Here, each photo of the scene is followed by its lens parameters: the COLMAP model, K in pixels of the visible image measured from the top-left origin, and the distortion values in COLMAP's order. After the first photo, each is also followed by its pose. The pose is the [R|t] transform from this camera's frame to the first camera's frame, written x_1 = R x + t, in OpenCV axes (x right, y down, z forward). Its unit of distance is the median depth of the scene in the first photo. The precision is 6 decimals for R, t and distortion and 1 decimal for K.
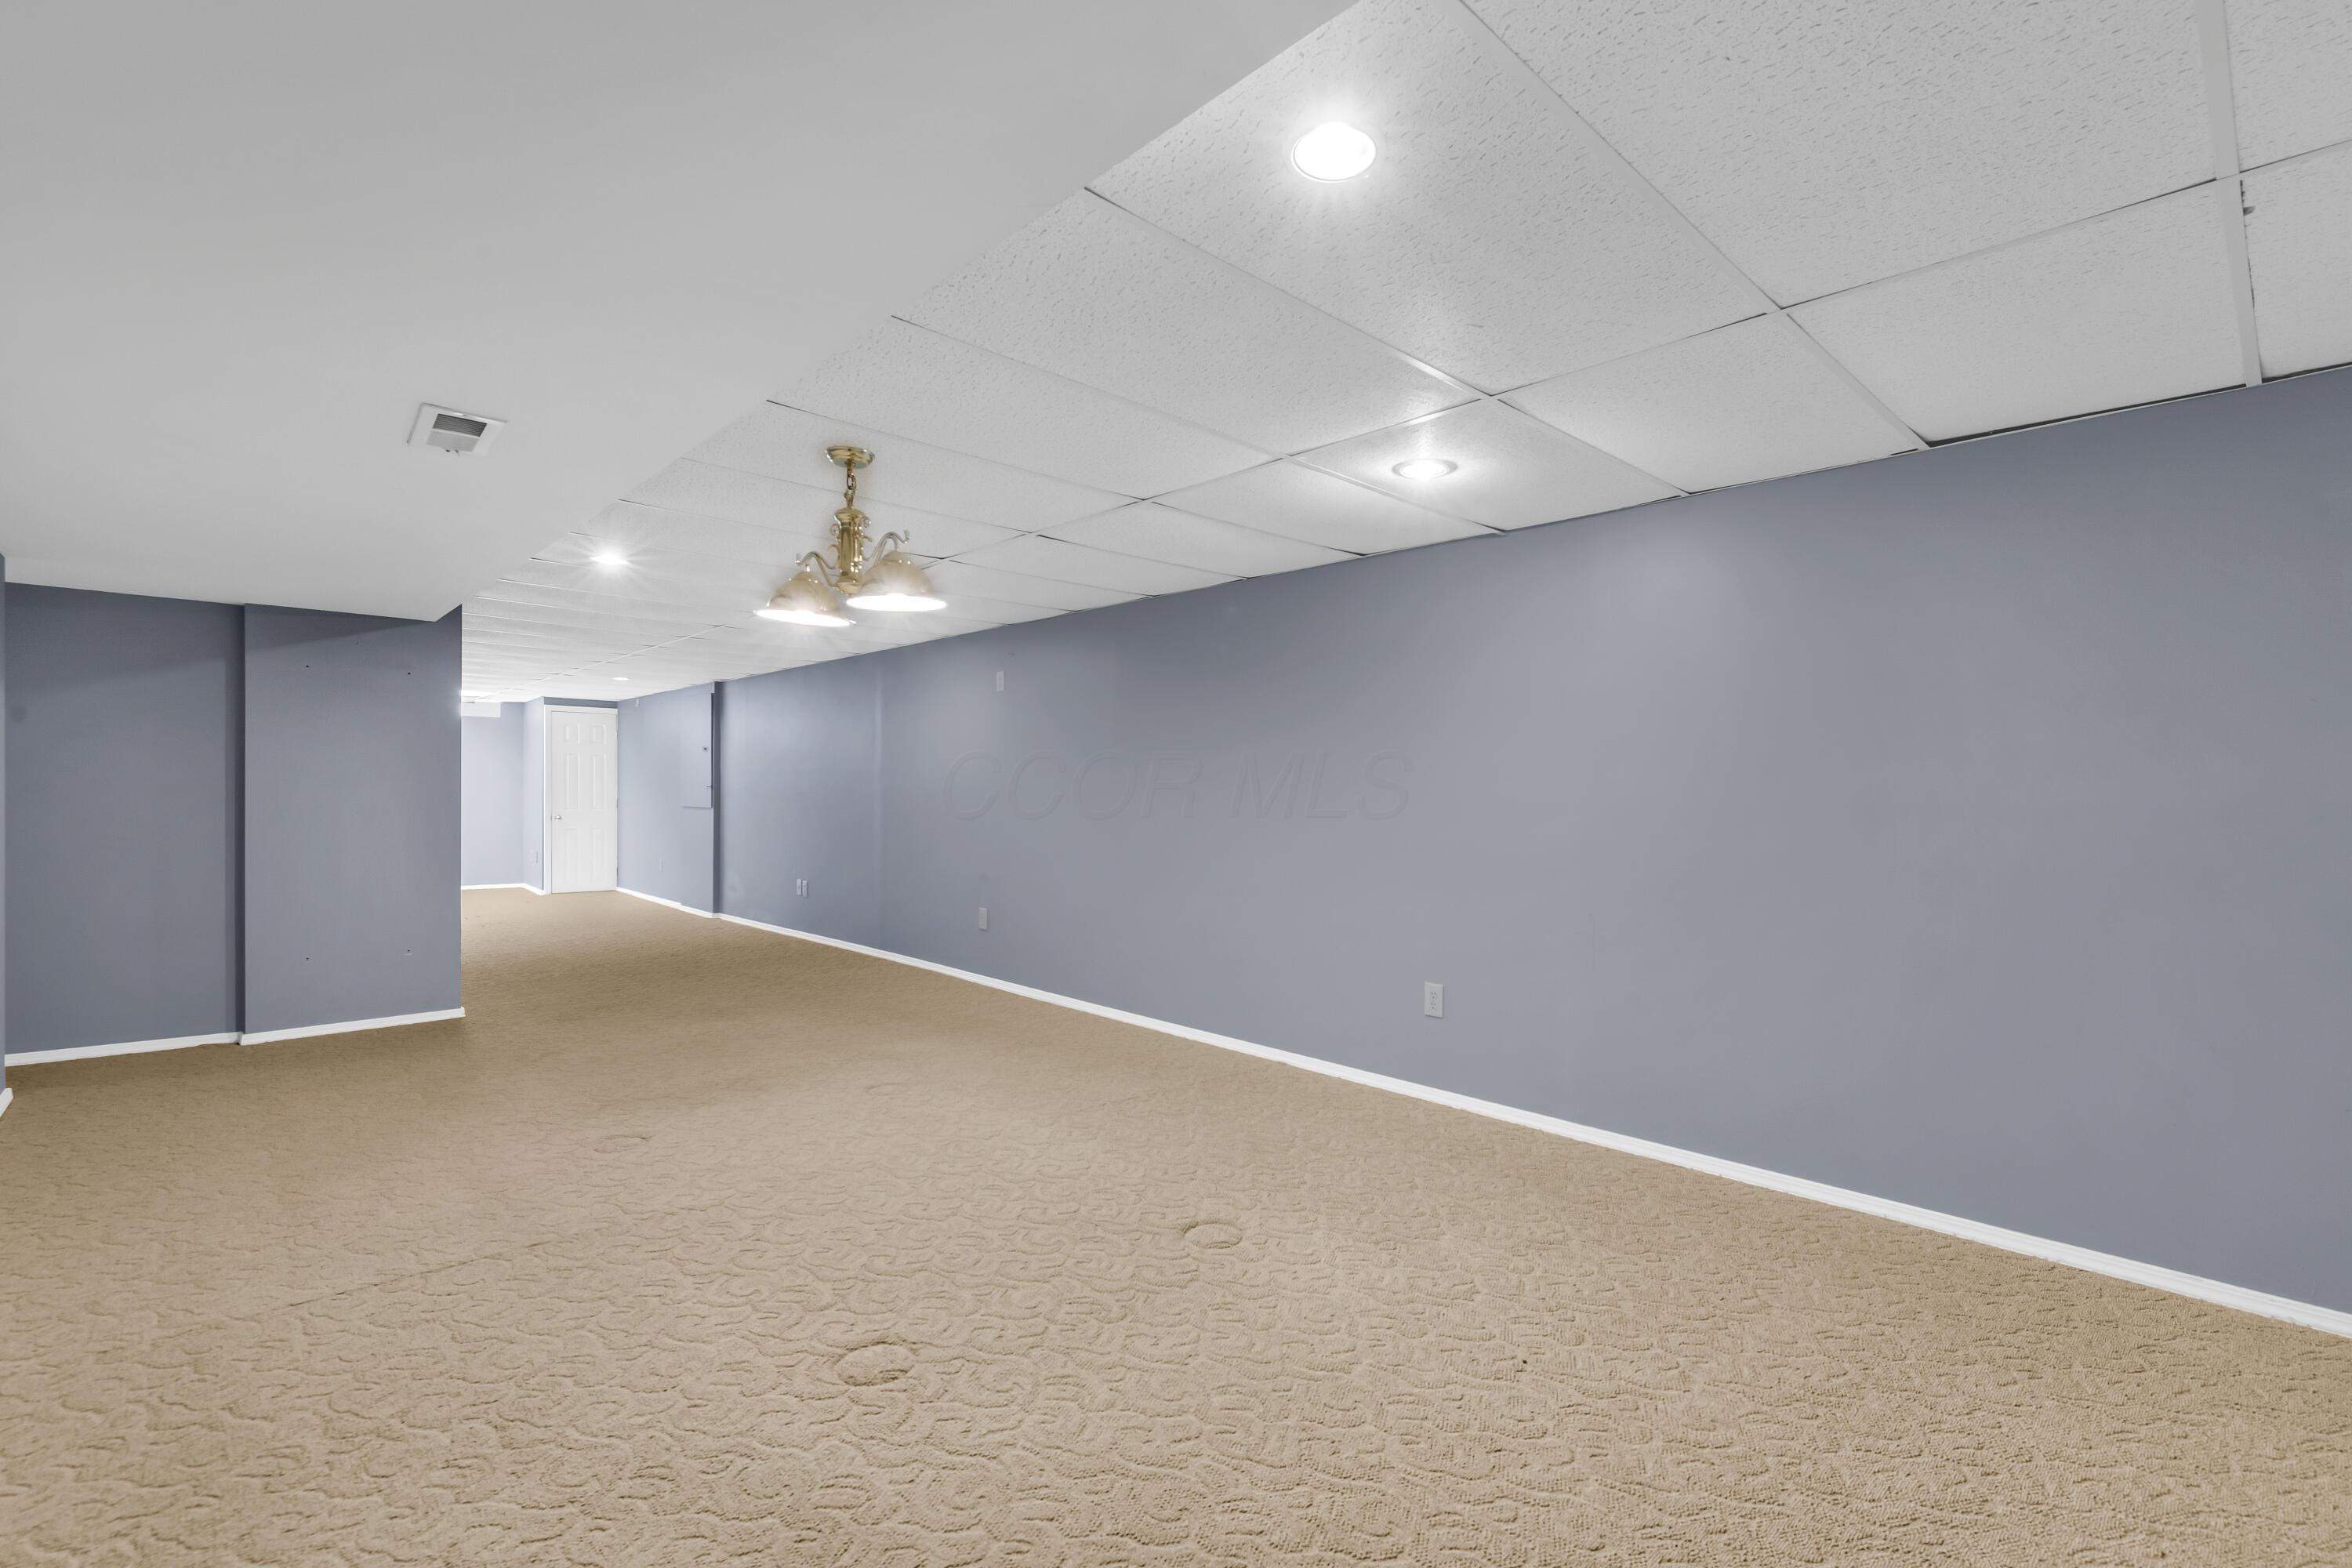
lens RADIAL K [[1029.5, 0, 1193.1], [0, 1029.5, 794.0], [0, 0, 1]] dist [0.004965, -0.000923]
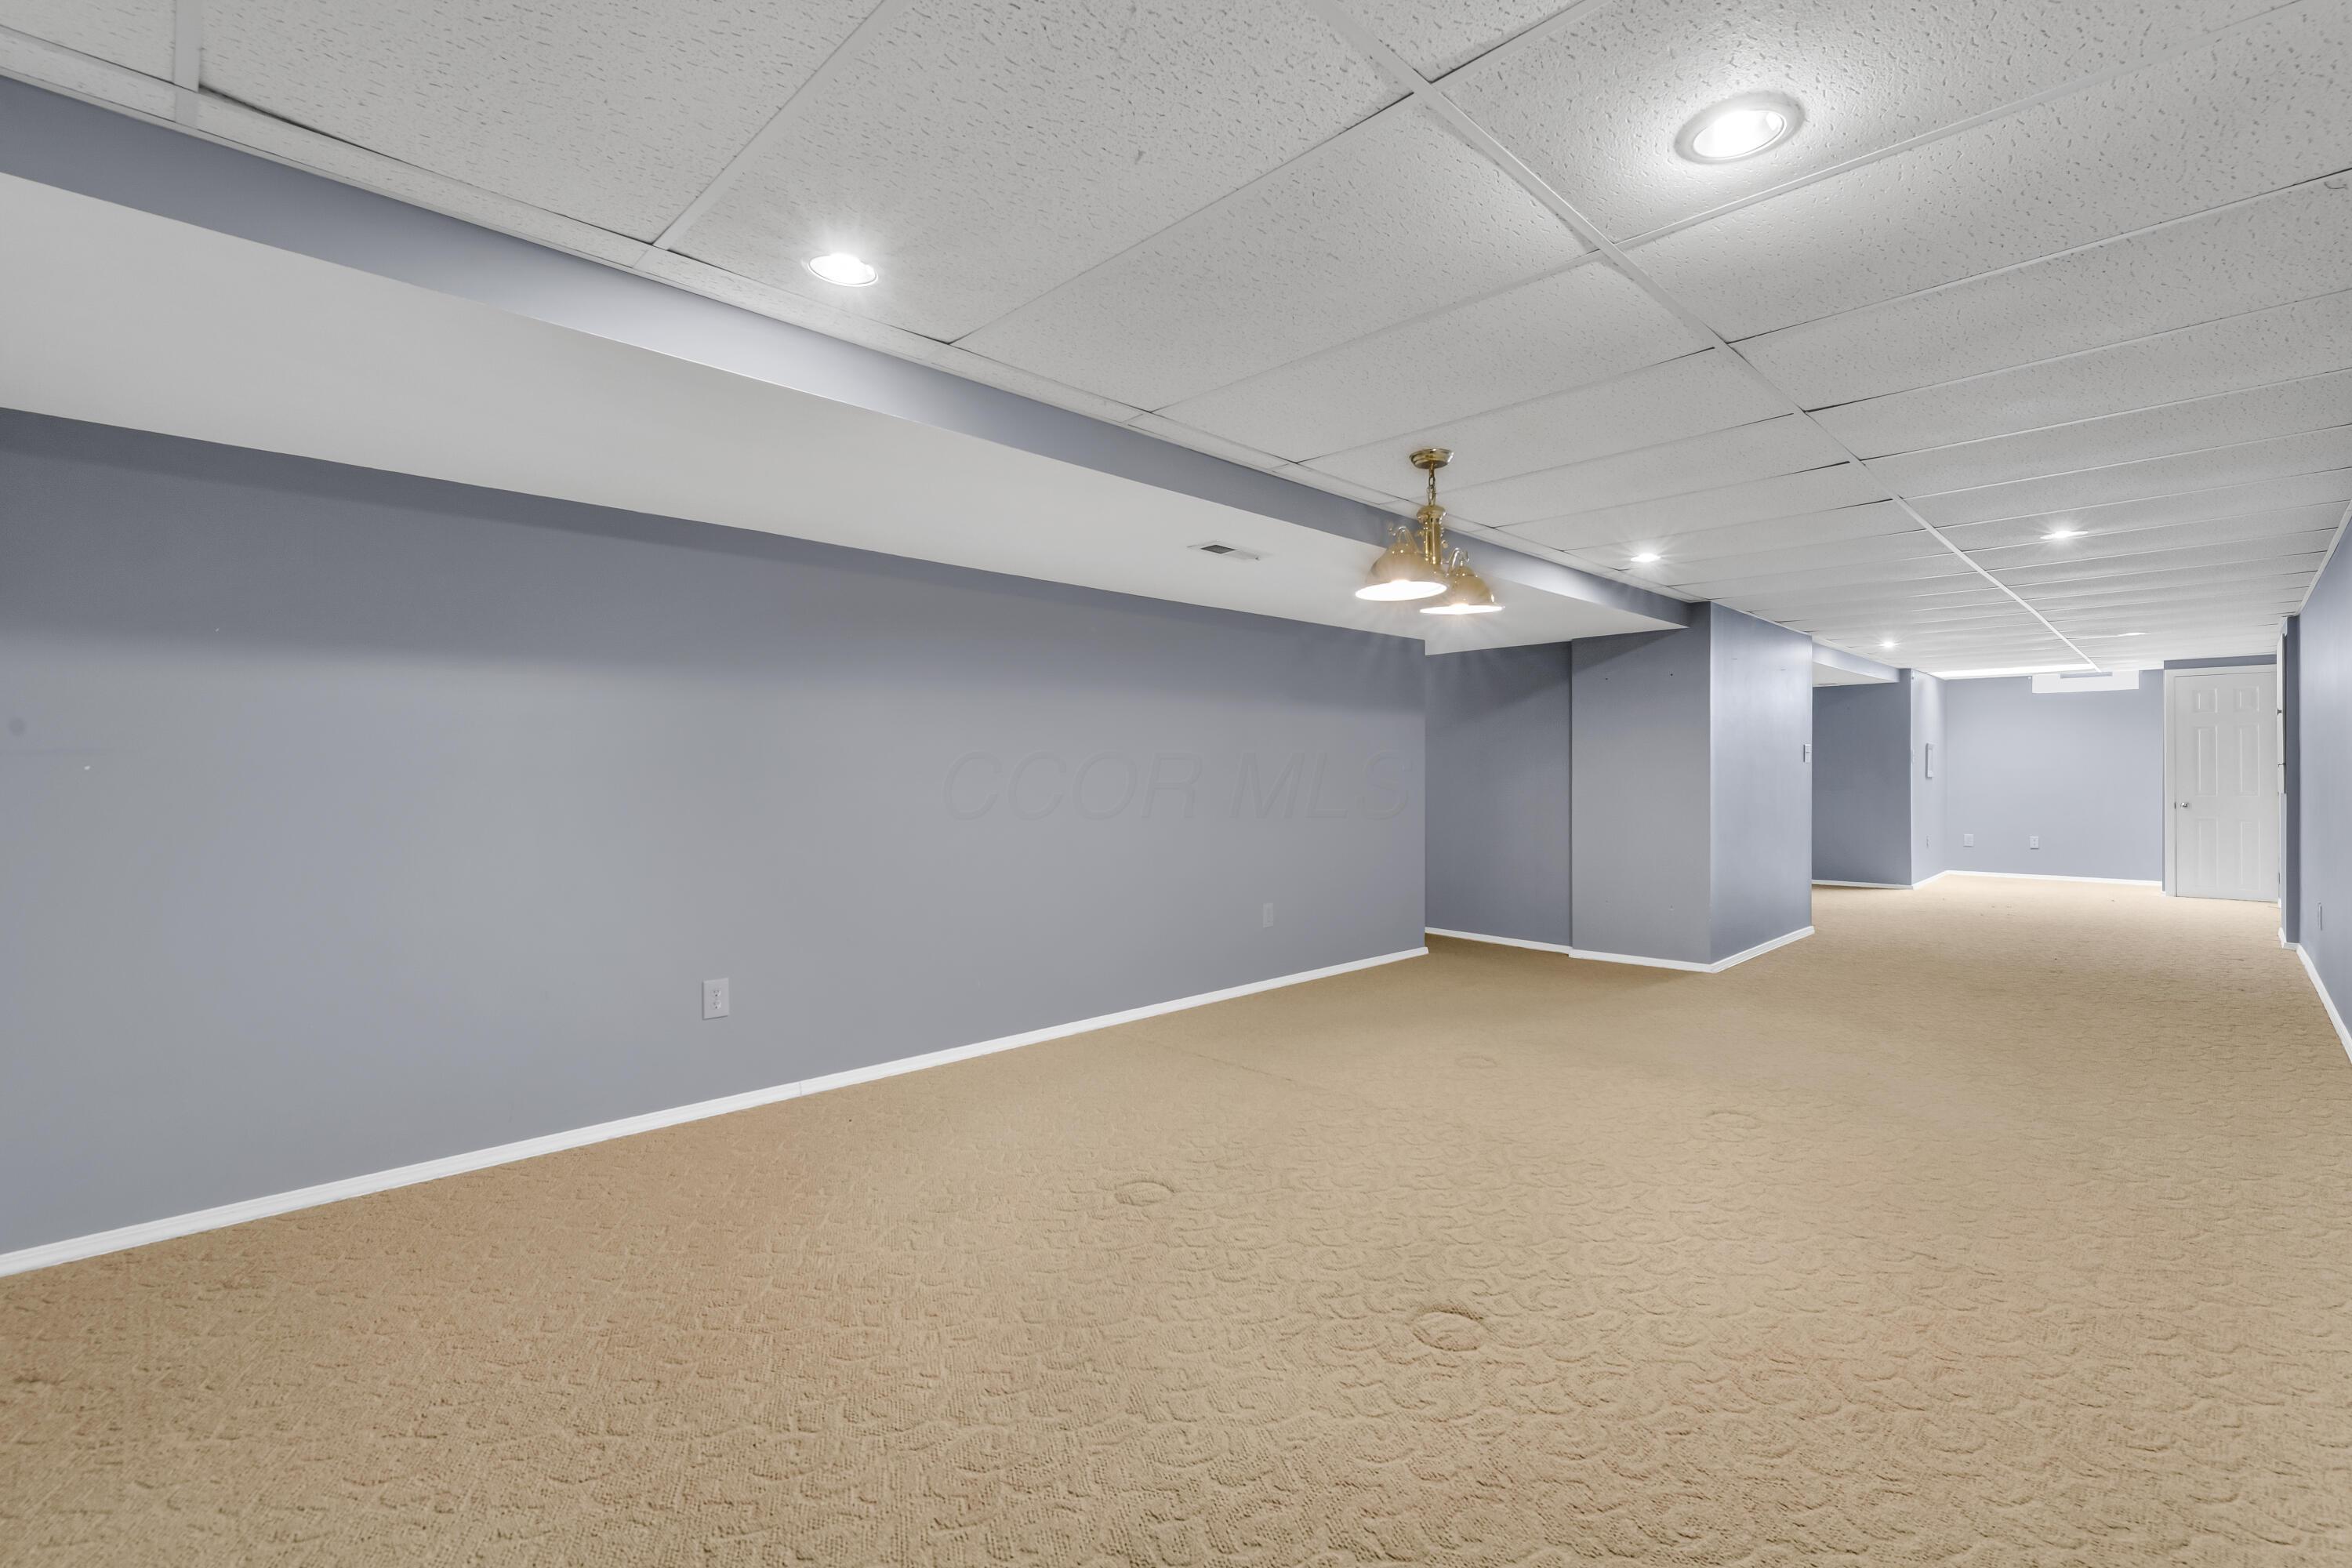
lens RADIAL K [[1029.5, 0, 1180.7], [0, 1029.5, 774.7], [0, 0, 1]] dist [0.004965, -0.000923]
pose [[0.018202, -0.006750, -0.999812, 0.569291], [0.001579, 0.999976, -0.006722, 0.007789], [0.999833, -0.001456, 0.018212, 0.551206]]
